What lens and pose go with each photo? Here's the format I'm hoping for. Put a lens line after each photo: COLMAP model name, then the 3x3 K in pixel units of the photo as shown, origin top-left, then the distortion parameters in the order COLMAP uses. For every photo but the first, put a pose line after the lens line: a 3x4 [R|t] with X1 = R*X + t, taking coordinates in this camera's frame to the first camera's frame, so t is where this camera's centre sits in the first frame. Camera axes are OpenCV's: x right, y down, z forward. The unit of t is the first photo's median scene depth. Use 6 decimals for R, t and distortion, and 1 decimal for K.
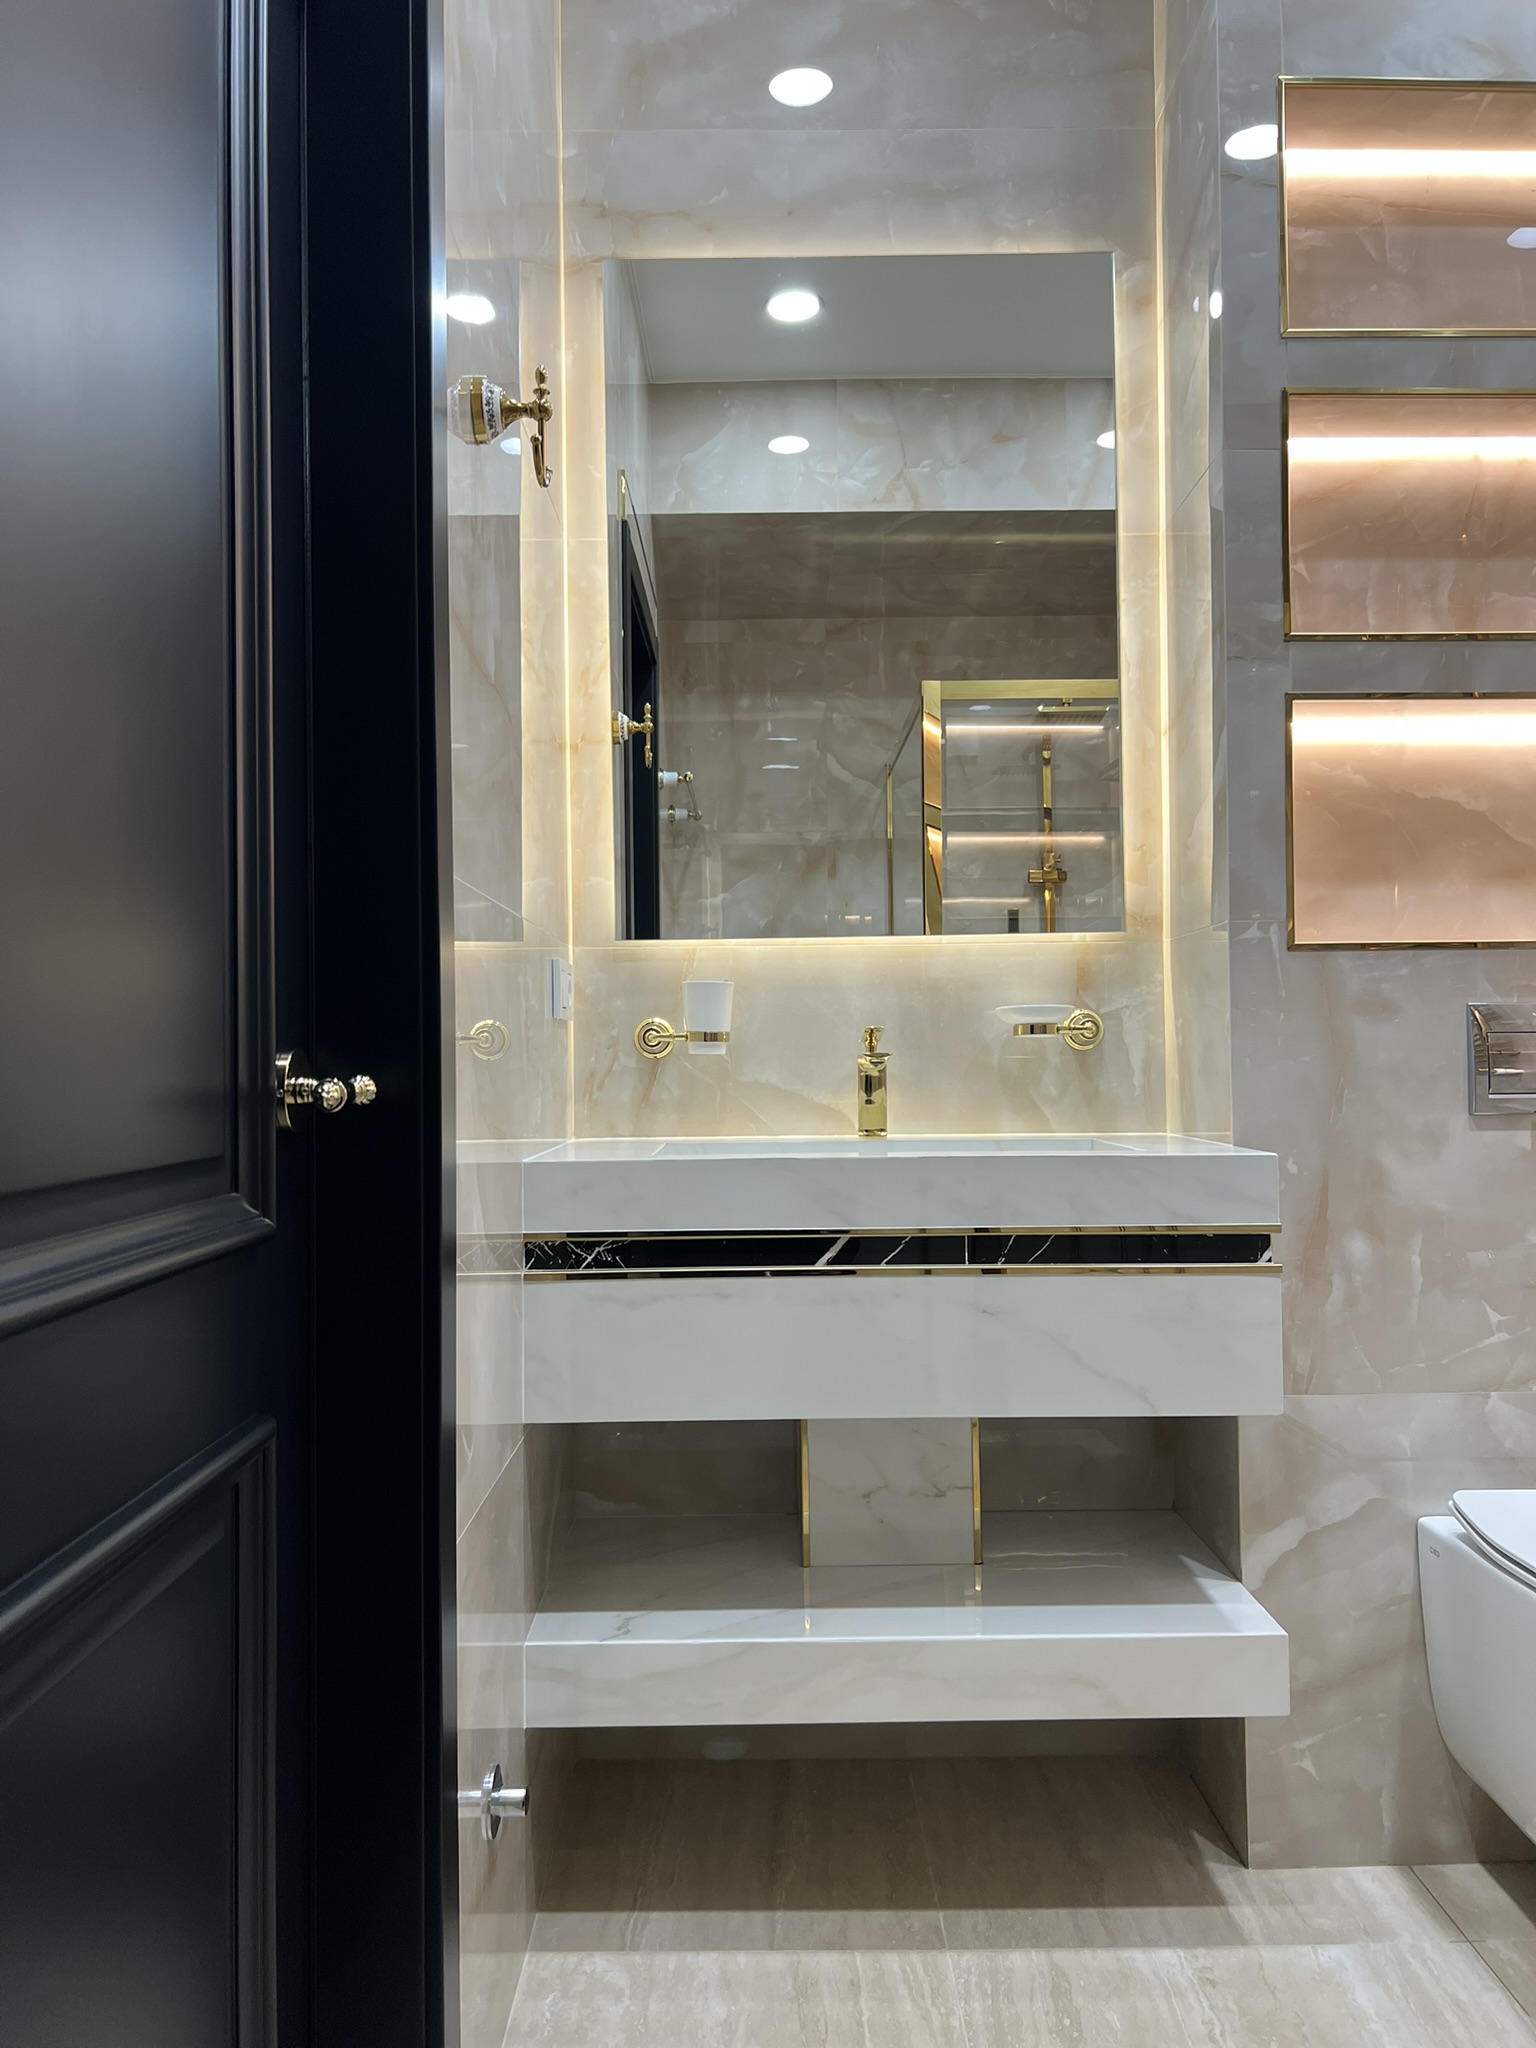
lens RADIAL K [[1560.3, 0, 769.9], [0, 1560.3, 1032.8], [0, 0, 1]] dist [0.057671, -0.068072]
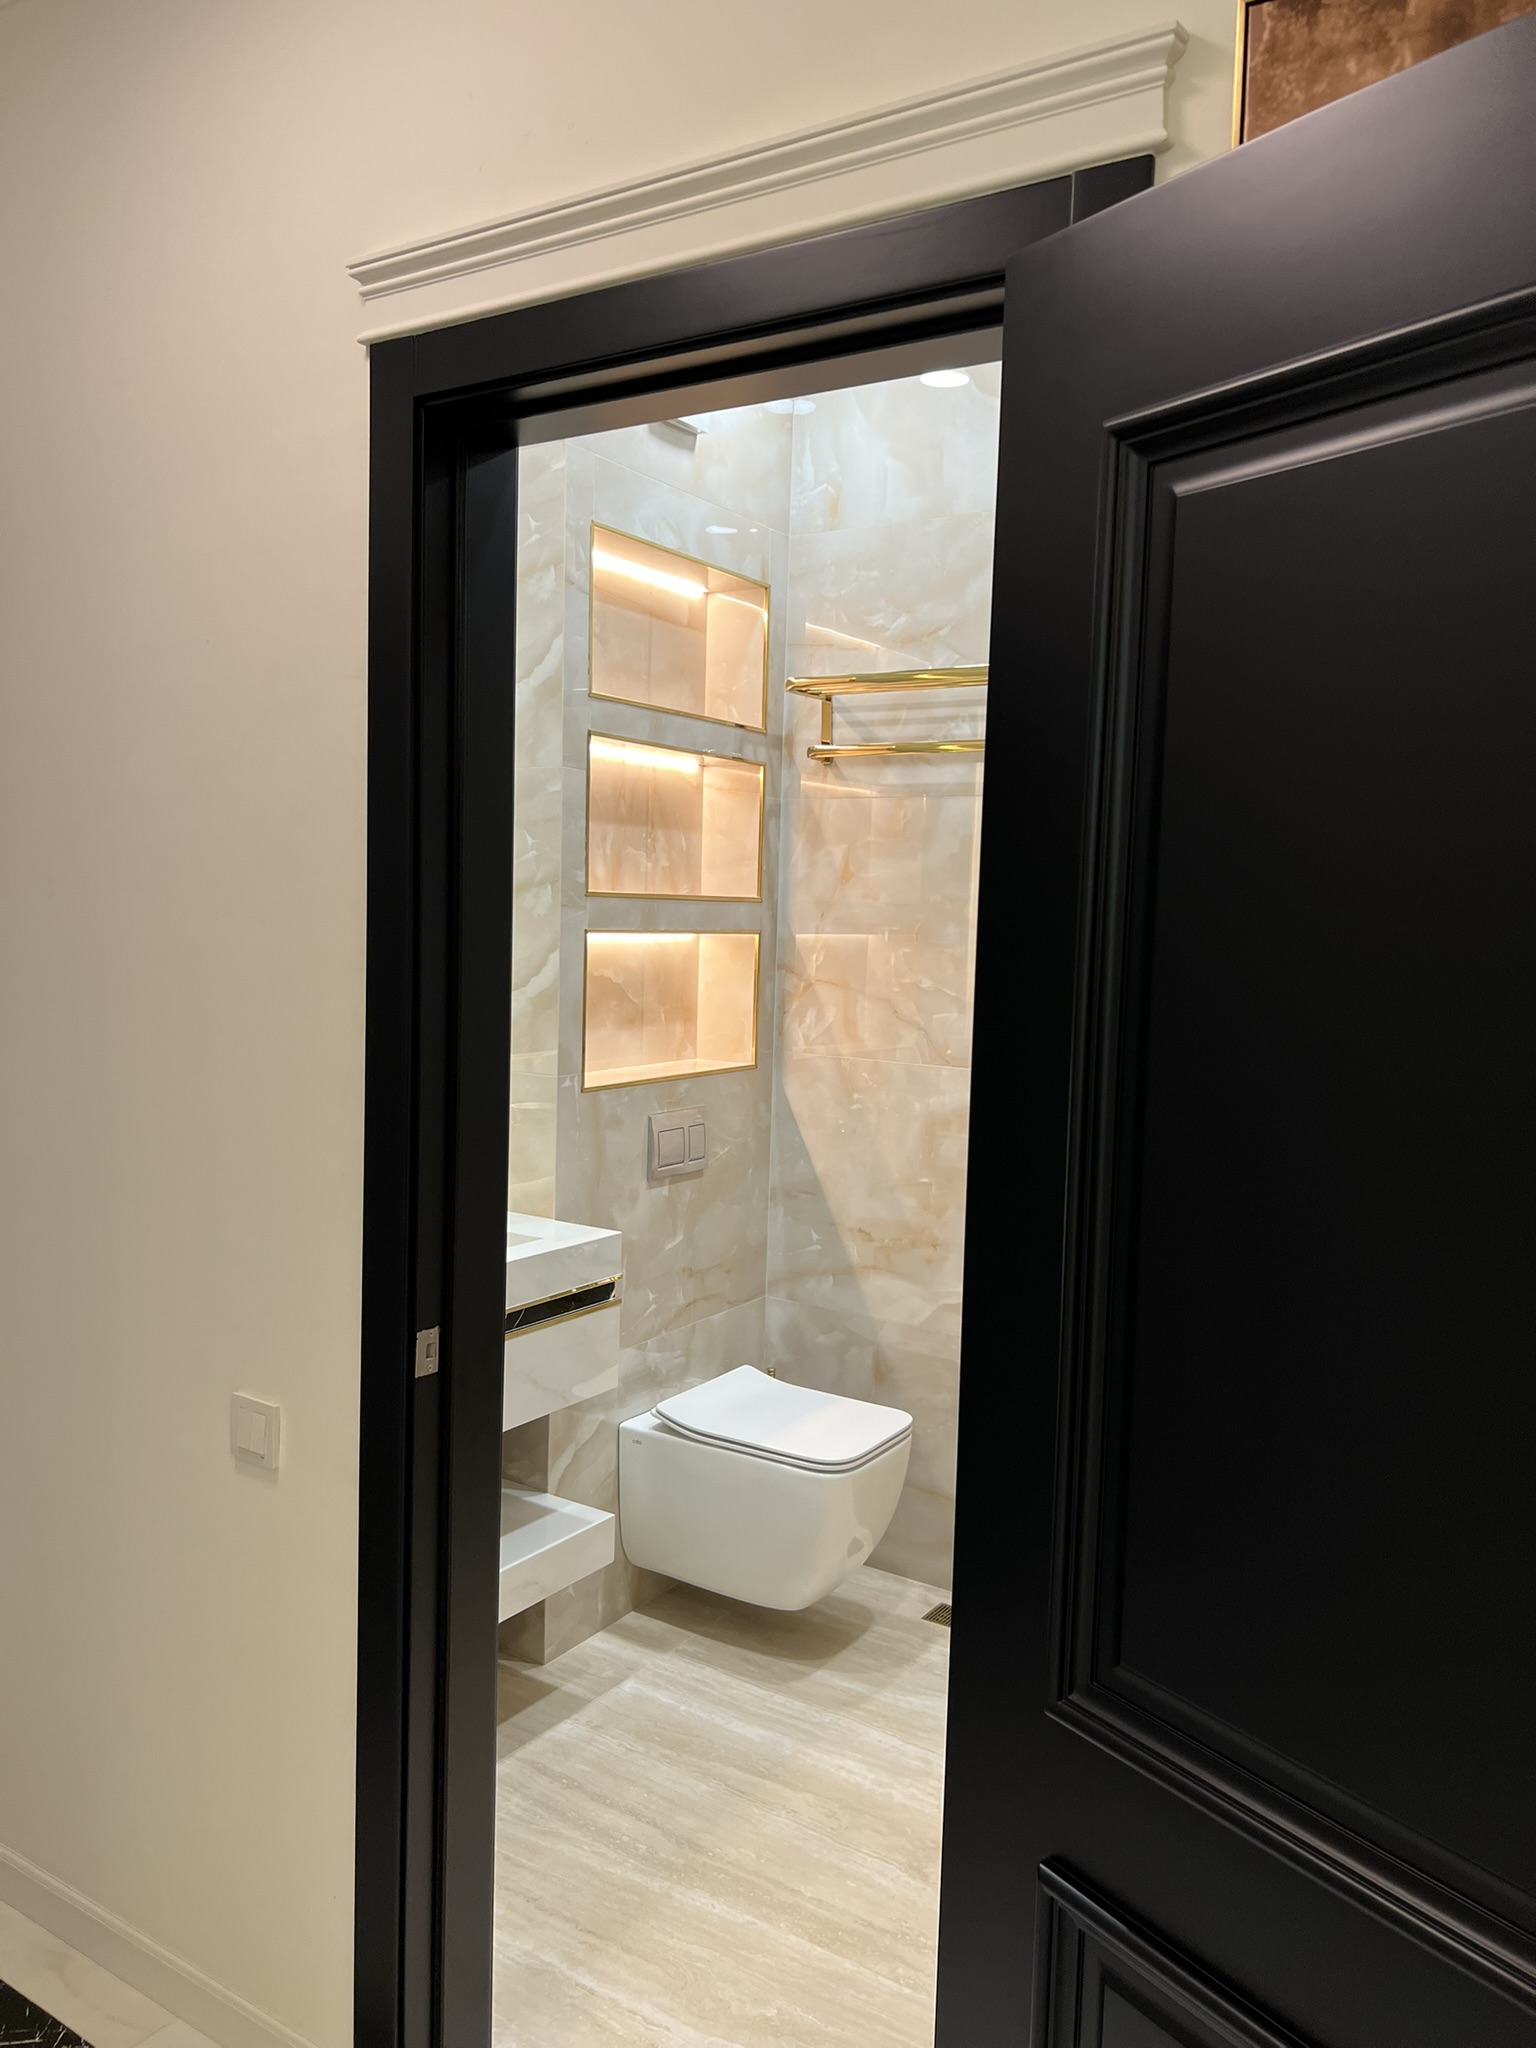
lens RADIAL K [[1543.5, 0, 773.3], [0, 1543.5, 1031.8], [0, 0, 1]] dist [0.151163, -0.391561]
pose [[0.551817, -0.042619, 0.832876, -0.831884], [-0.051069, 0.995092, 0.084755, -0.247473], [-0.832400, -0.089303, 0.546932, -0.006315]]
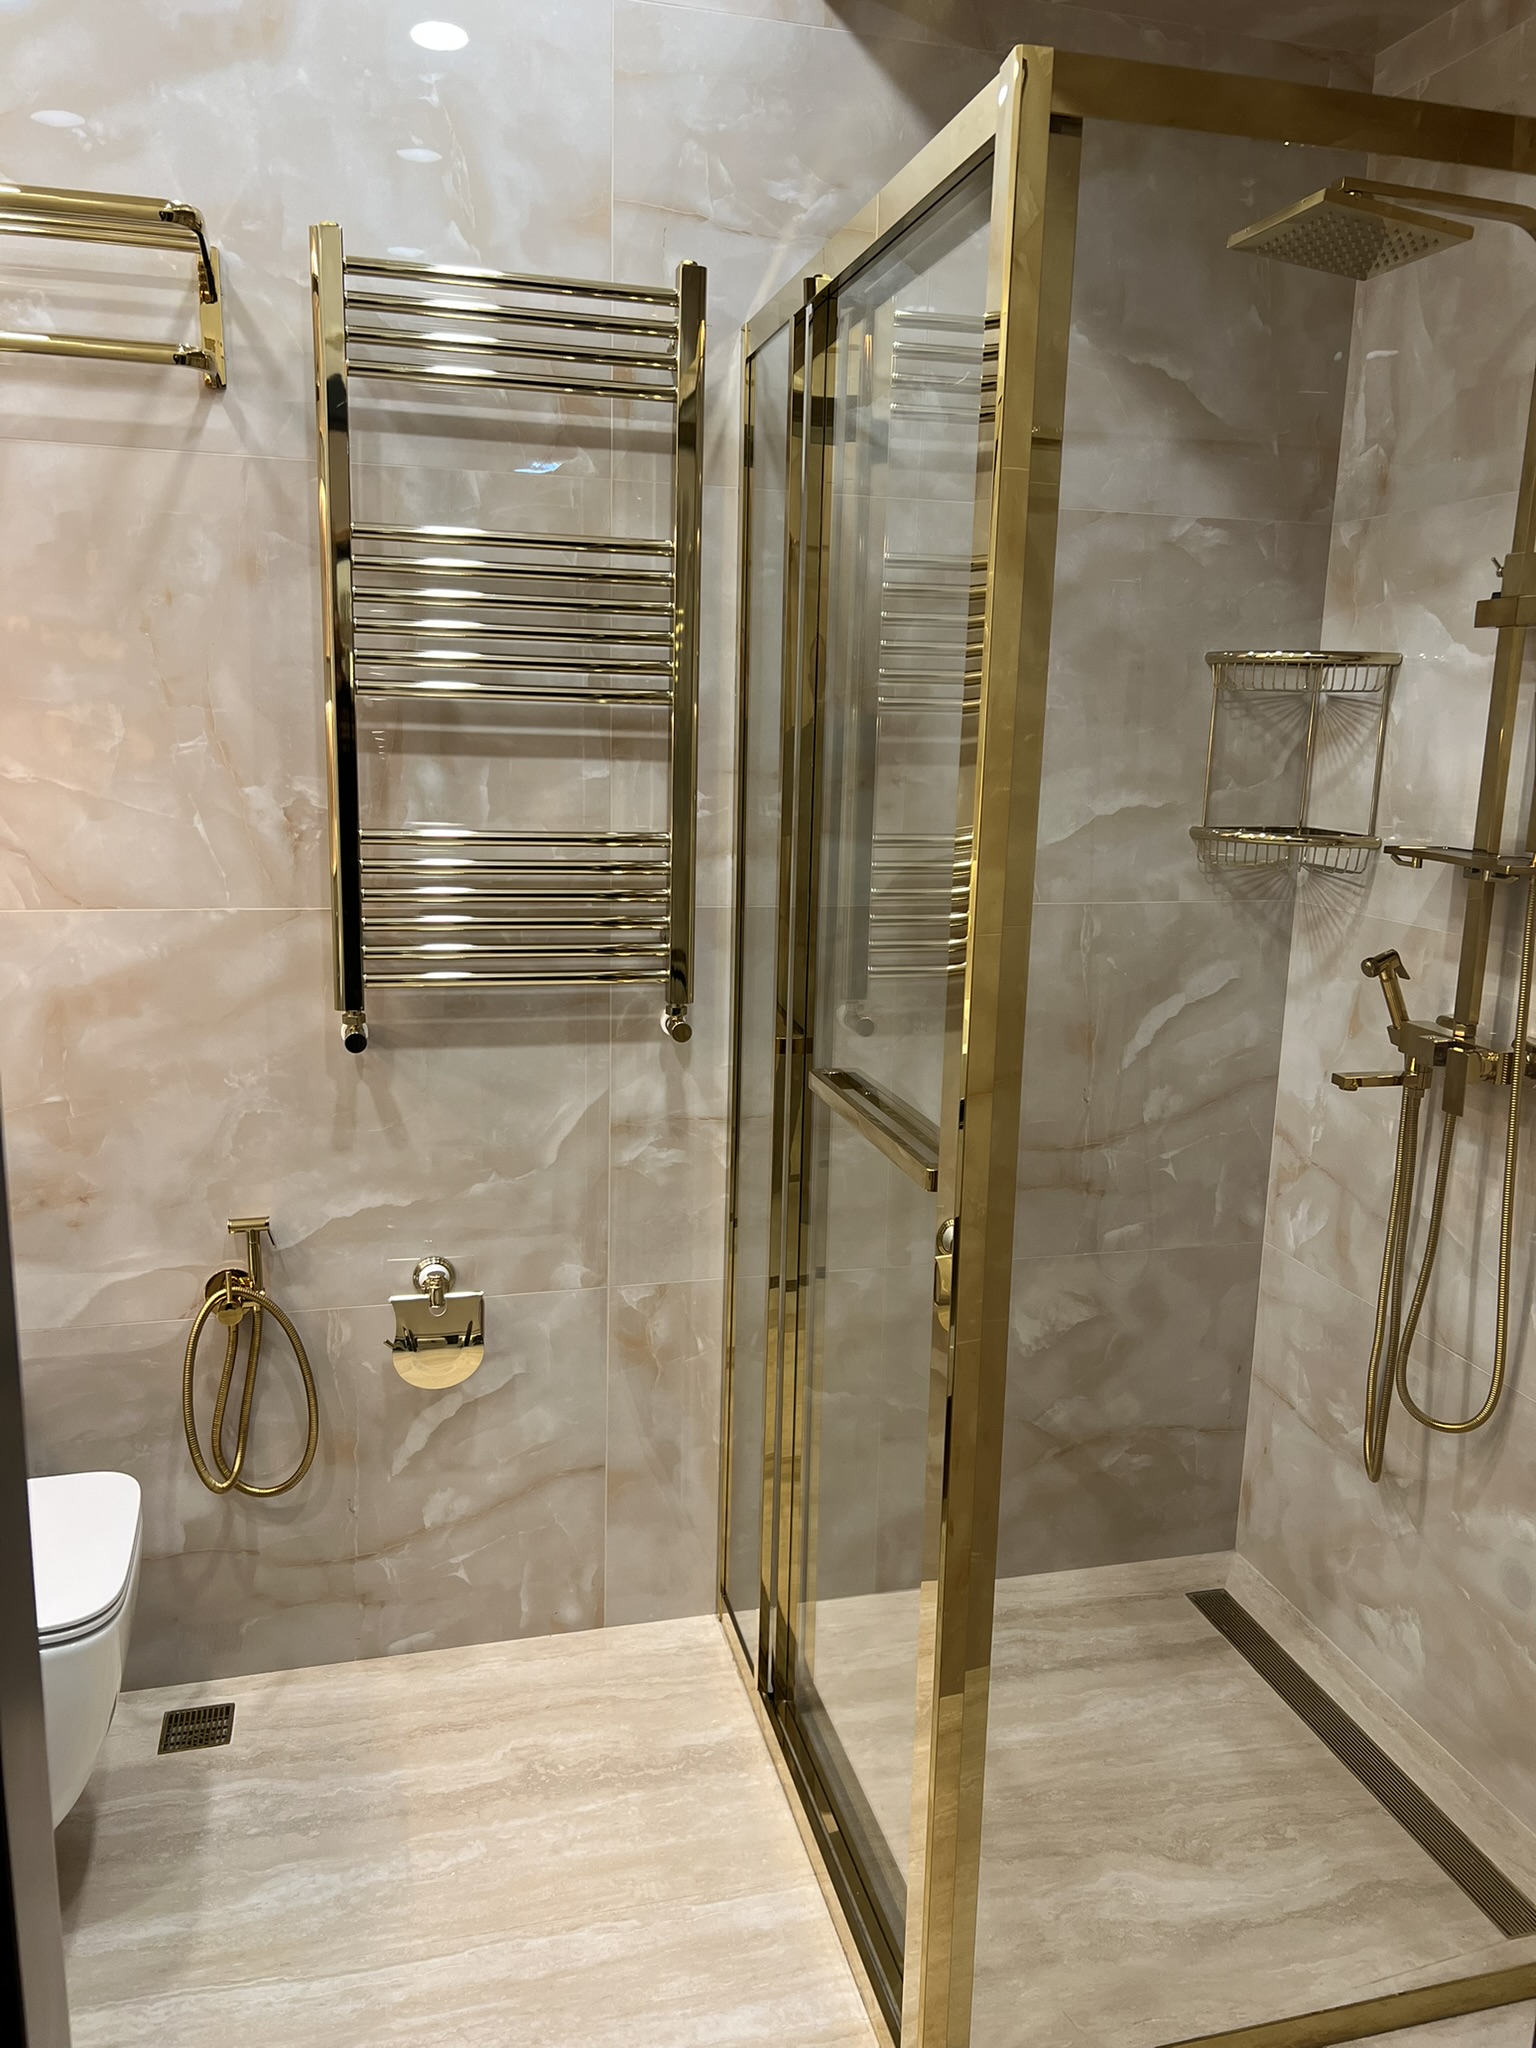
lens RADIAL K [[1546.7, 0, 775.2], [0, 1546.7, 1029.6], [0, 0, 1]] dist [0.052205, -0.051985]
pose [[-0.251571, -0.194093, 0.948177, -0.431836], [-0.040073, 0.980934, 0.190166, -0.212845], [-0.967009, 0.009844, -0.254552, 0.571349]]
